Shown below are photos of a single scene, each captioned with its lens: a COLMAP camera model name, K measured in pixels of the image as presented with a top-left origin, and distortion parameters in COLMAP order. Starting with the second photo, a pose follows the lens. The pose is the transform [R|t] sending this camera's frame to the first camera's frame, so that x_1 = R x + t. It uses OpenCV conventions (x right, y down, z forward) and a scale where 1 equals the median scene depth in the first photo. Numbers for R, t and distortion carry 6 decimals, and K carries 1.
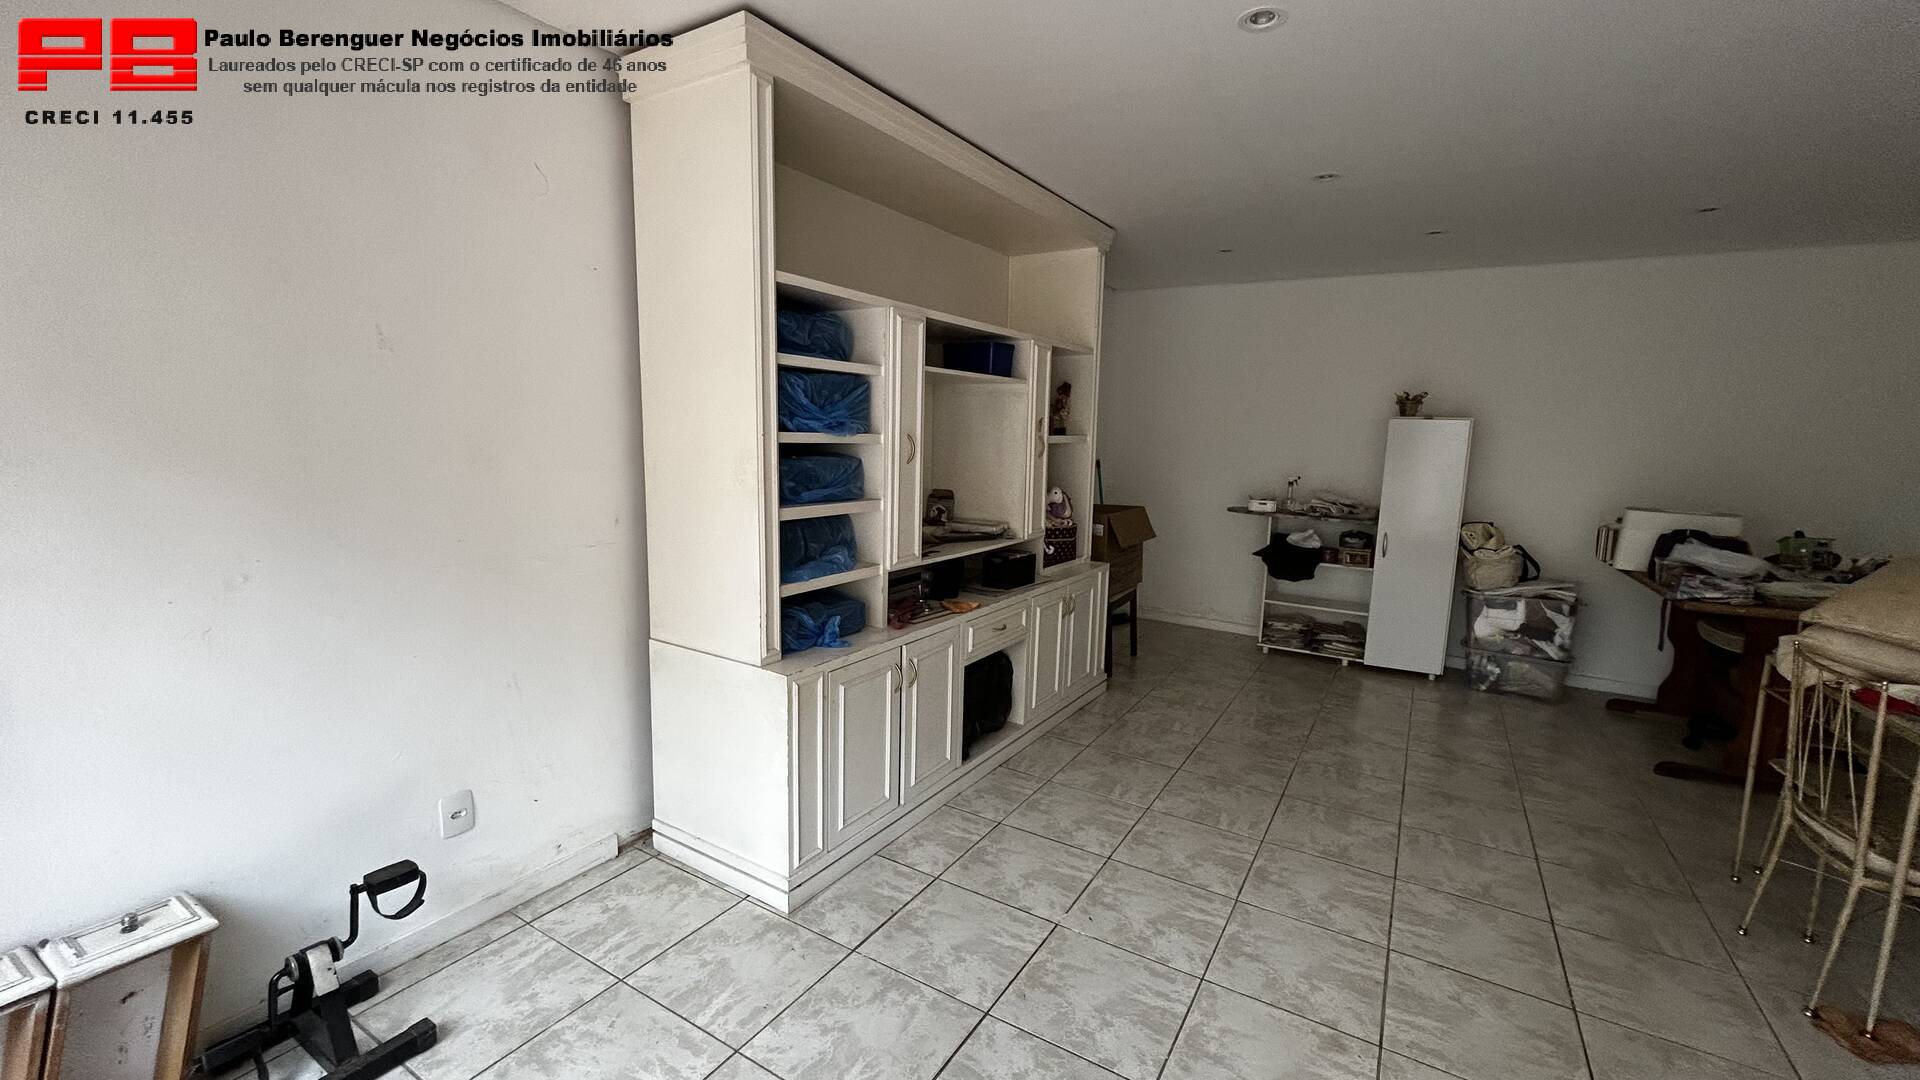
lens RADIAL K [[778.1, 0, 967.5], [0, 778.1, 547.1], [0, 0, 1]] dist [0.000837, 0.001096]
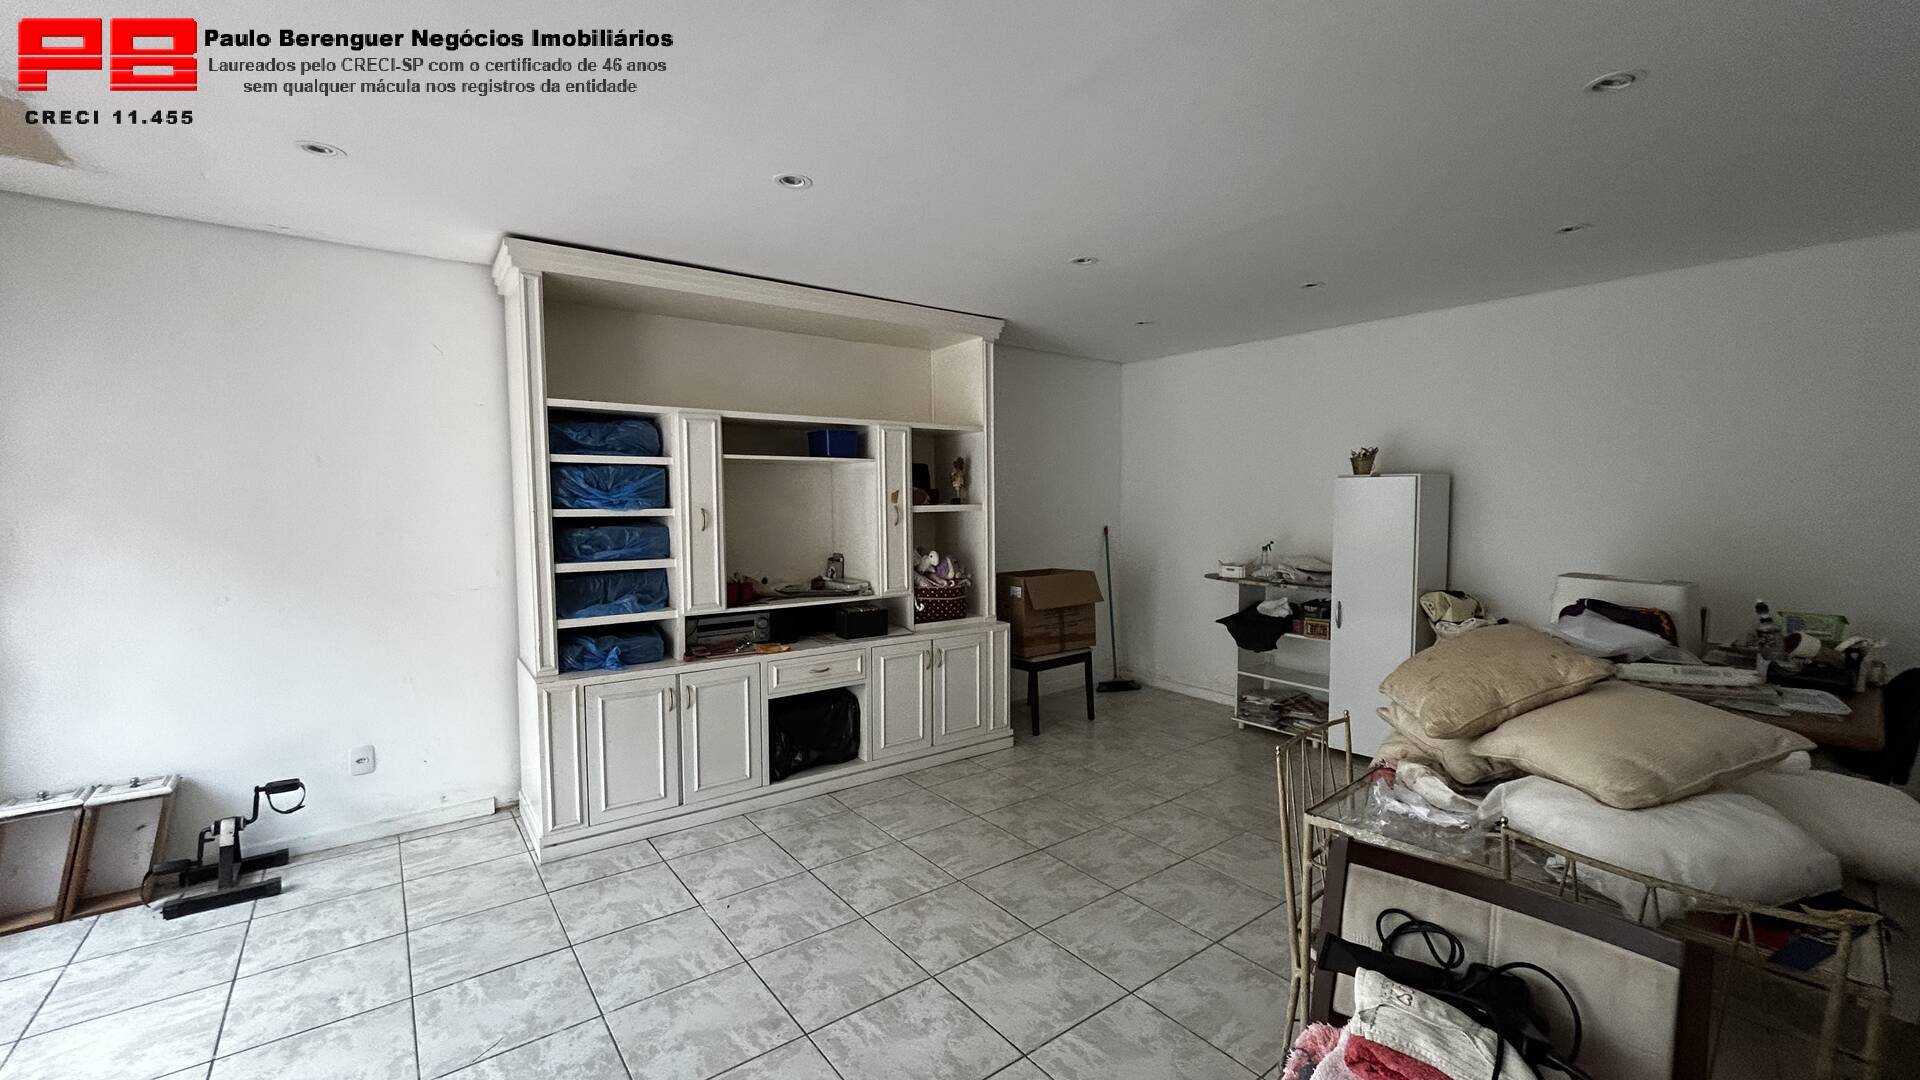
lens RADIAL K [[778.1, 0, 966.3], [0, 778.1, 549.1], [0, 0, 1]] dist [0.000837, 0.001096]
pose [[0.929925, -0.004245, -0.367725, 0.554047], [-0.028619, 0.996066, -0.083870, 0.011755], [0.366635, 0.088517, 0.926145, -0.013576]]
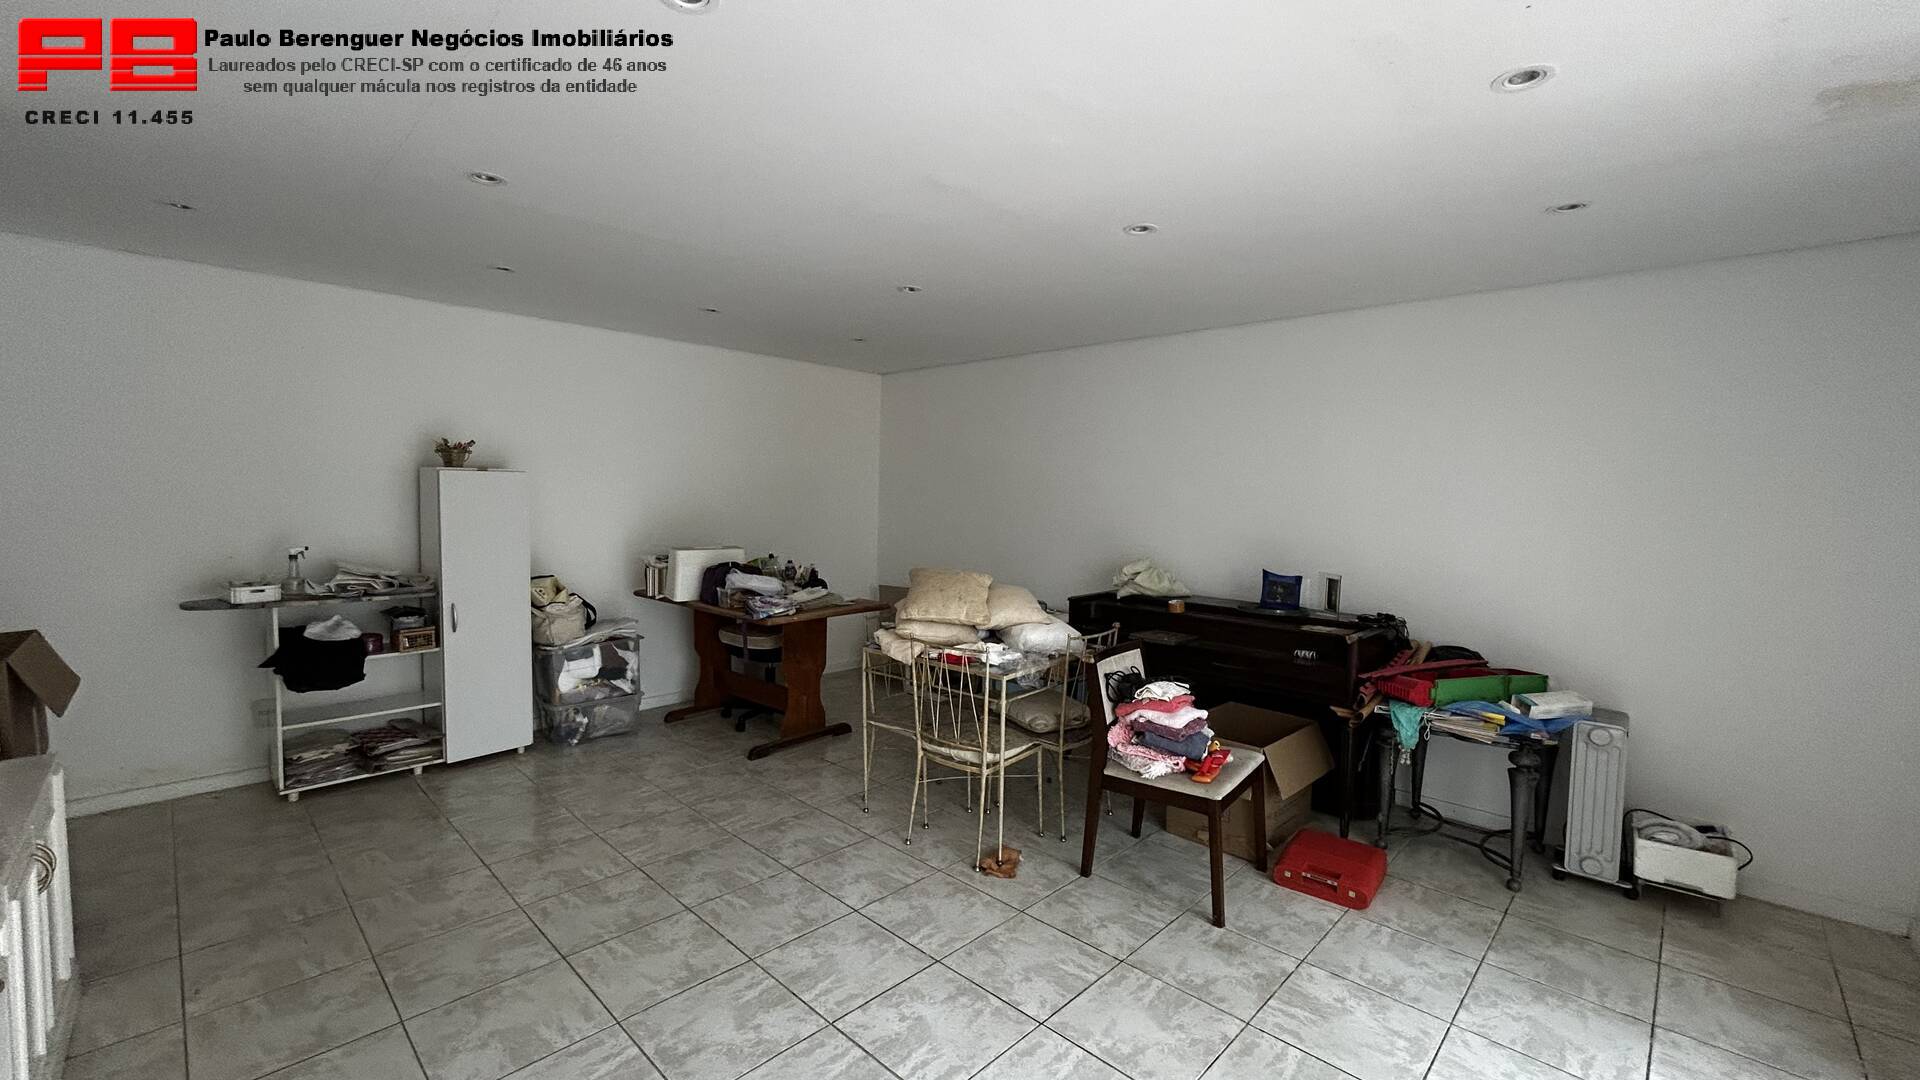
lens RADIAL K [[778.1, 0, 966.0], [0, 778.1, 538.3], [0, 0, 1]] dist [0.000837, 0.001096]
pose [[0.224498, -0.084359, 0.970816, -0.185248], [0.135975, 0.989211, 0.054513, -0.069776], [-0.964941, 0.119769, 0.233547, 0.299443]]
